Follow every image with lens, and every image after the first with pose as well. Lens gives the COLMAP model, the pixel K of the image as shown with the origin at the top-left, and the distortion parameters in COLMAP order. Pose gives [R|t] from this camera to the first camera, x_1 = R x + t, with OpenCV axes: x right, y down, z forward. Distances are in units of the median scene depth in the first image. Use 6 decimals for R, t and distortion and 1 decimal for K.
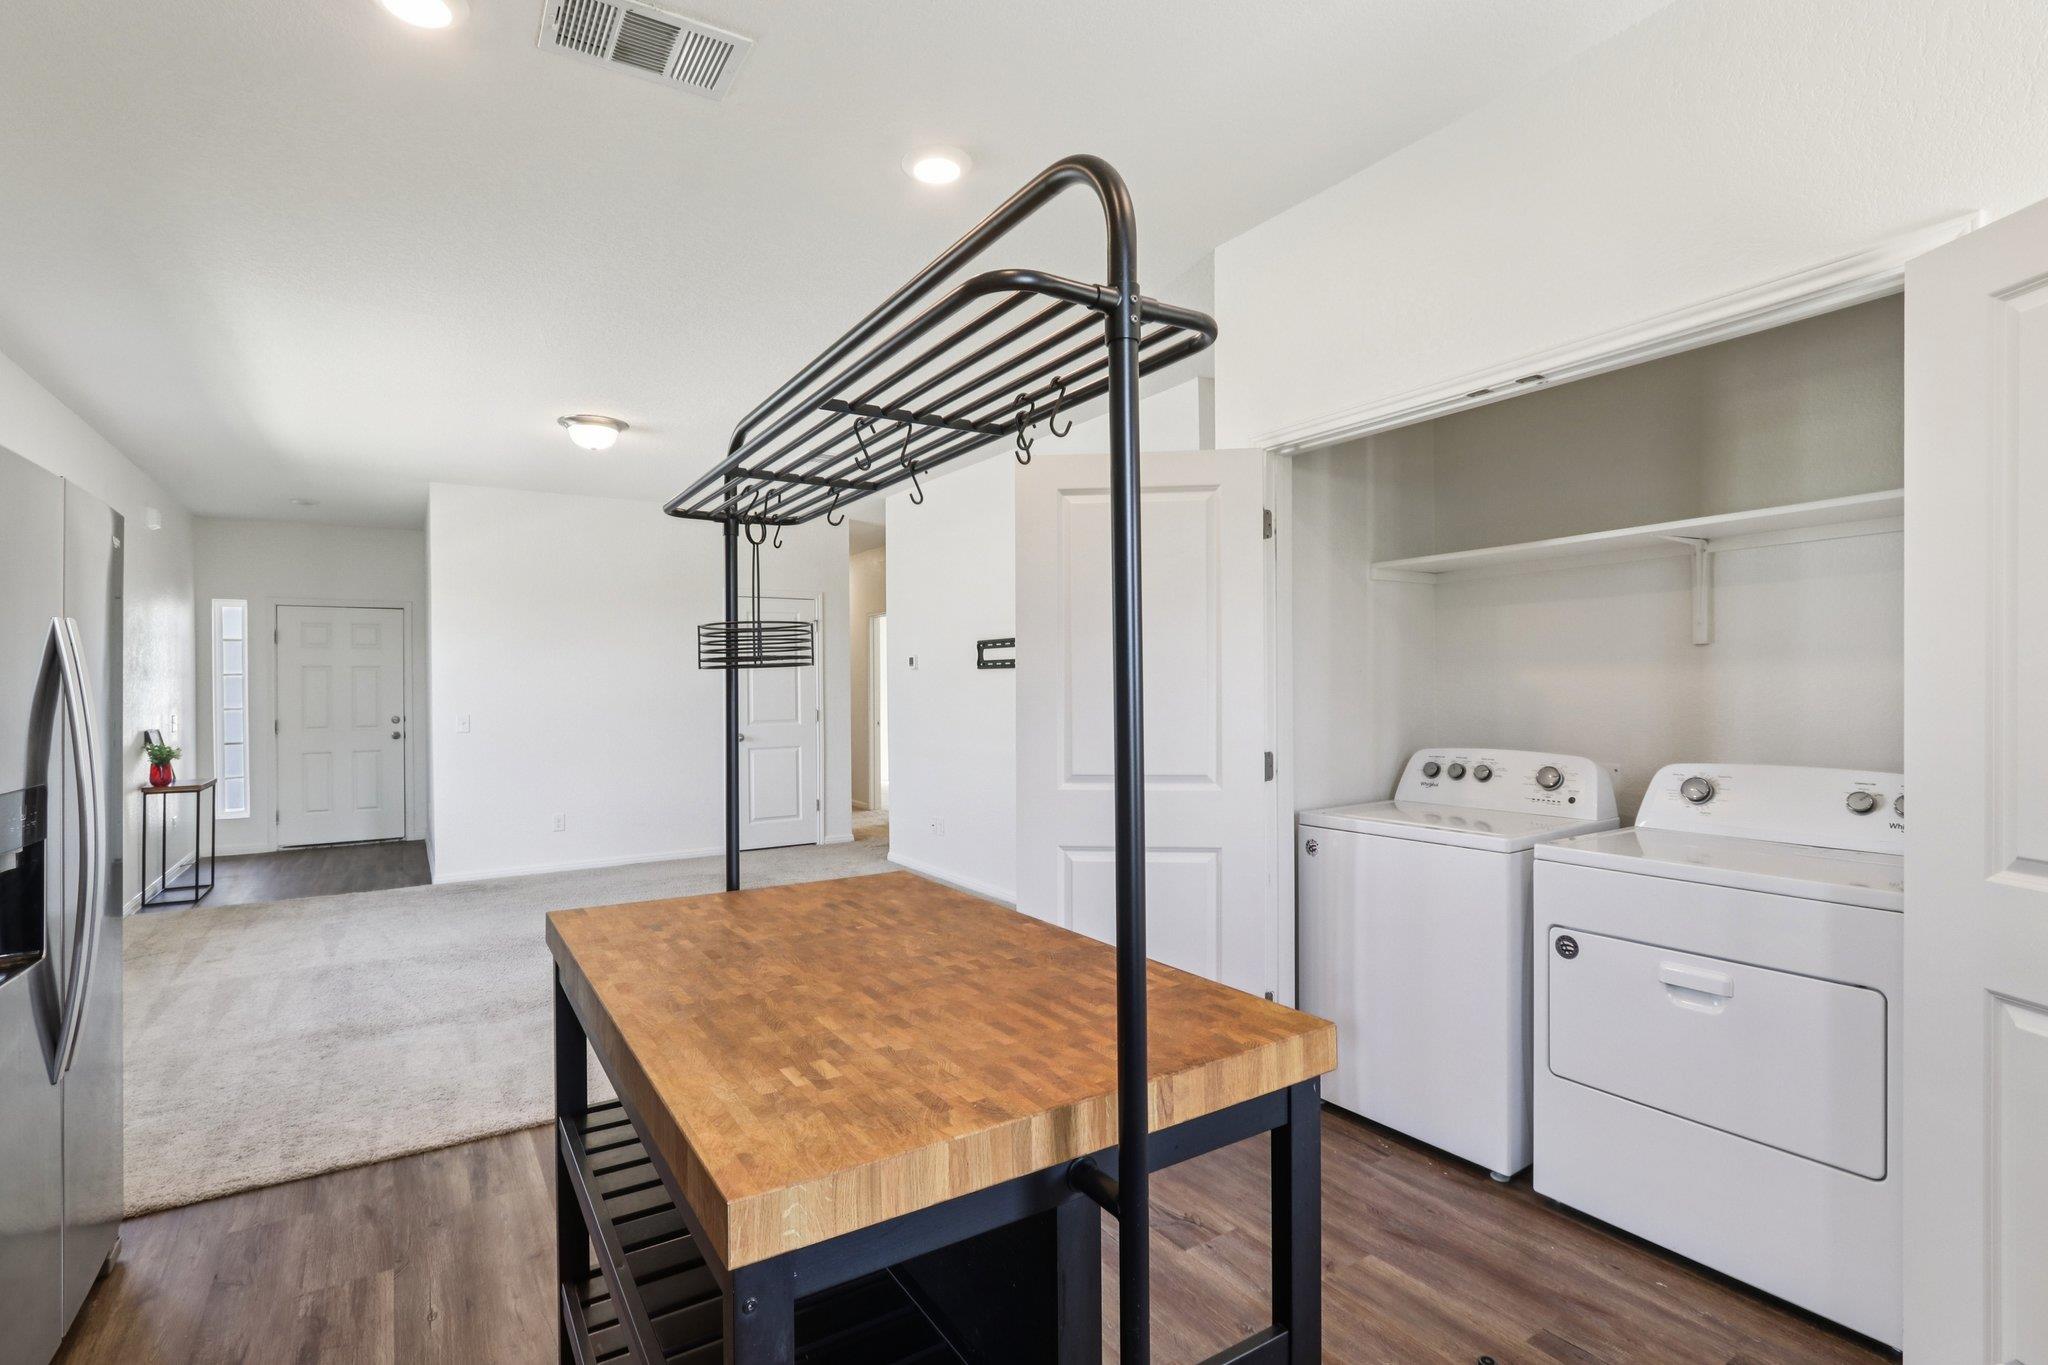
lens RADIAL K [[959.9, 0, 1010.1], [0, 959.9, 683.4], [0, 0, 1]] dist [-0.015374, 0.003997]
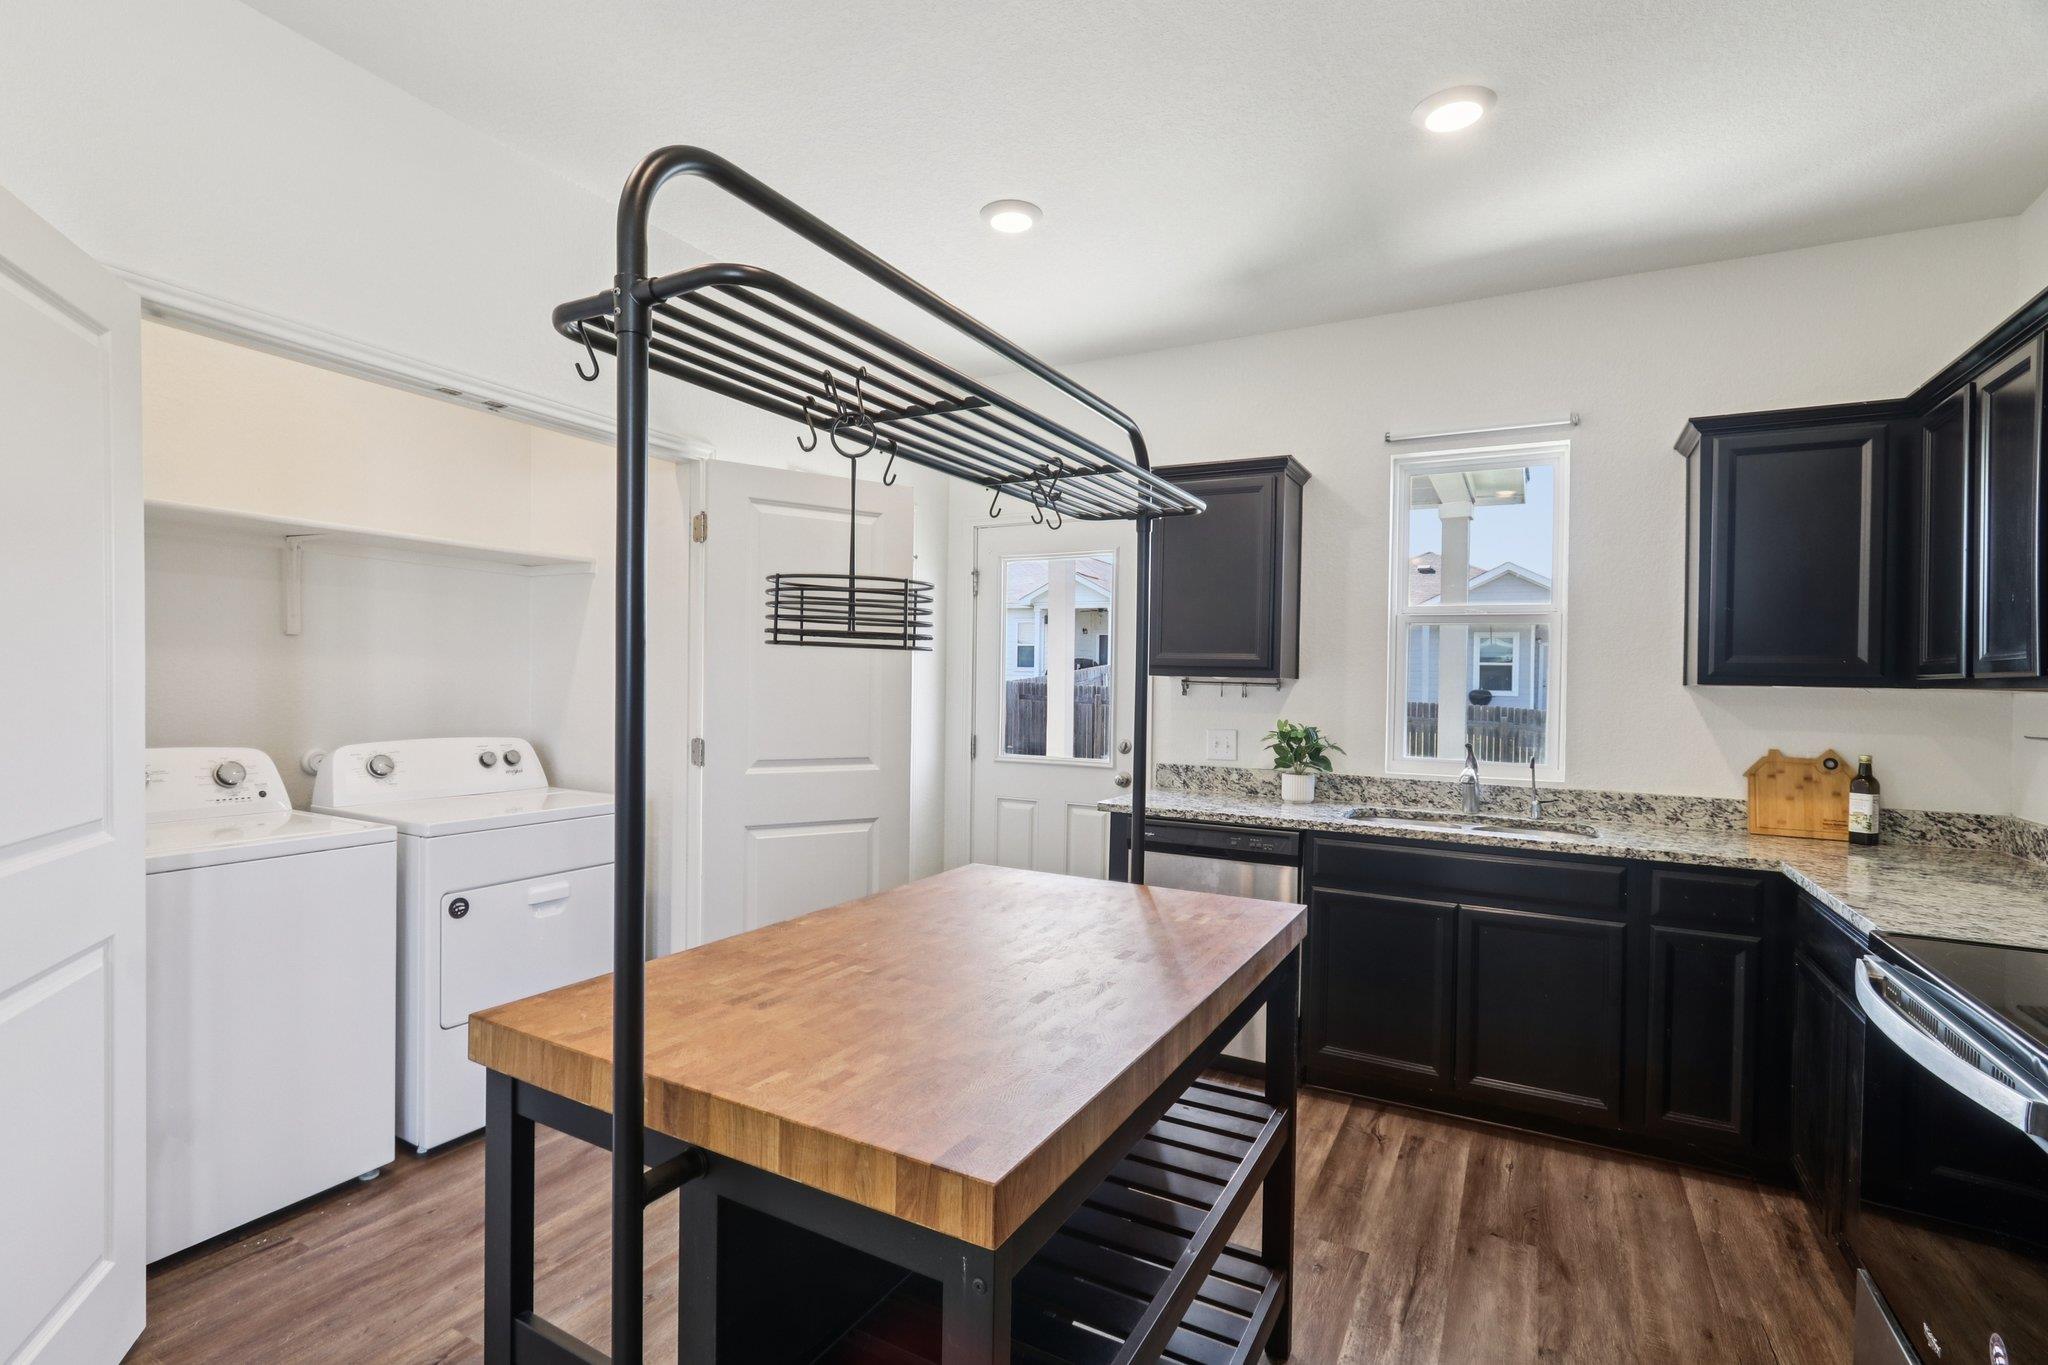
lens RADIAL K [[959.9, 0, 997.1], [0, 959.9, 688.6], [0, 0, 1]] dist [-0.015374, 0.003997]
pose [[-0.465581, -0.007674, 0.884972, -0.278338], [-0.016475, 0.999864, 0.000003, 0.003137], [-0.884852, -0.014579, -0.465644, 0.383100]]
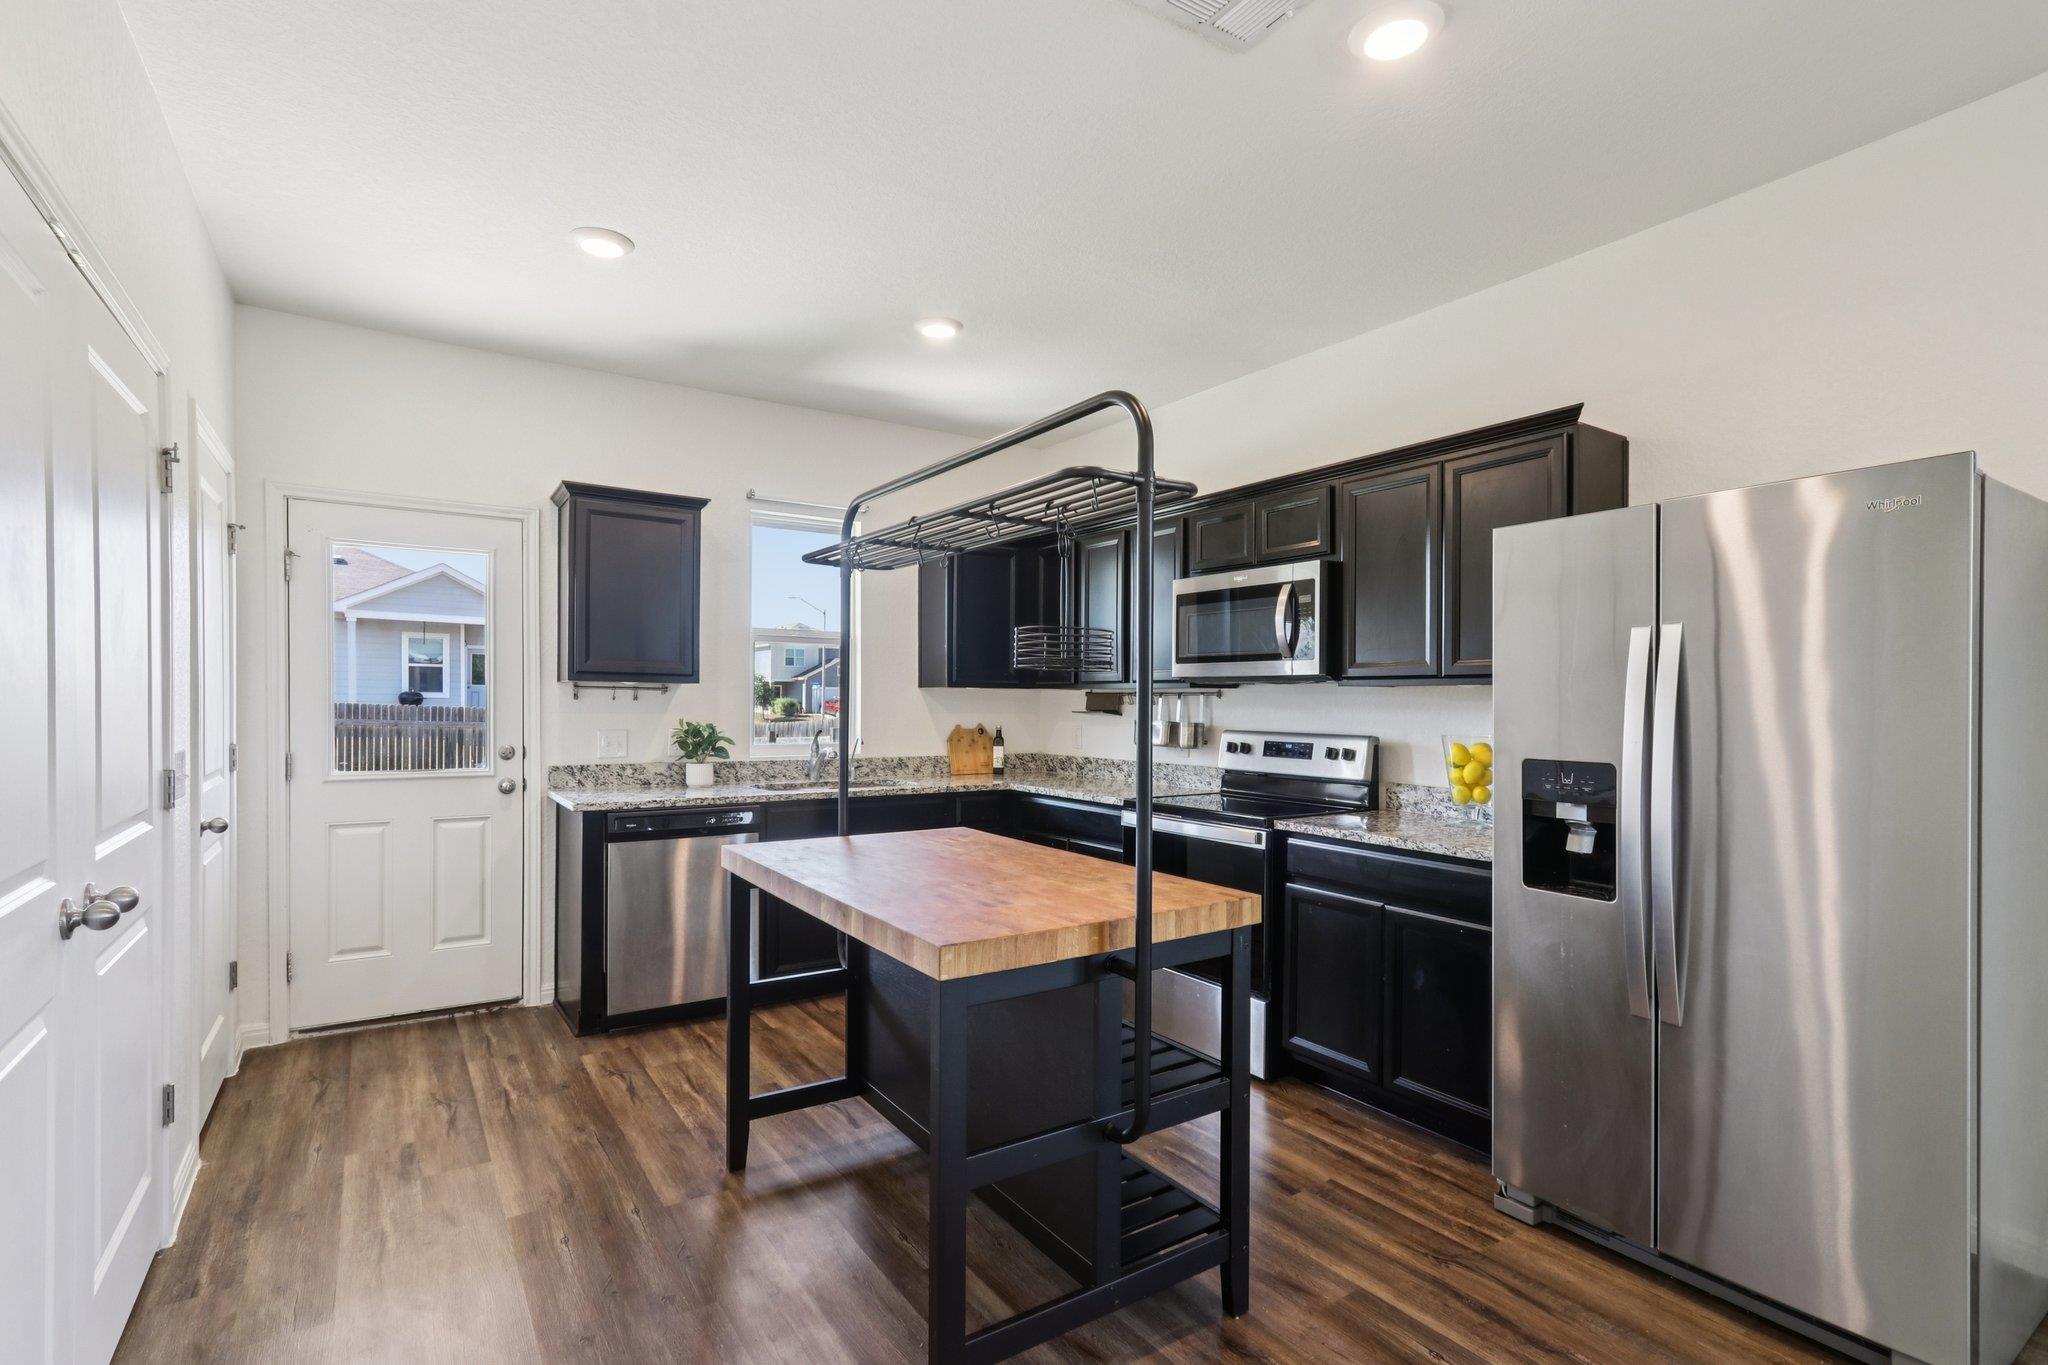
lens RADIAL K [[959.9, 0, 1010.3], [0, 959.9, 700.9], [0, 0, 1]] dist [-0.015374, 0.003997]
pose [[-0.999919, -0.000375, -0.012726, -0.062252], [-0.000387, 1.000000, 0.000881, 0.006013], [0.012726, 0.000886, -0.999919, 0.654743]]
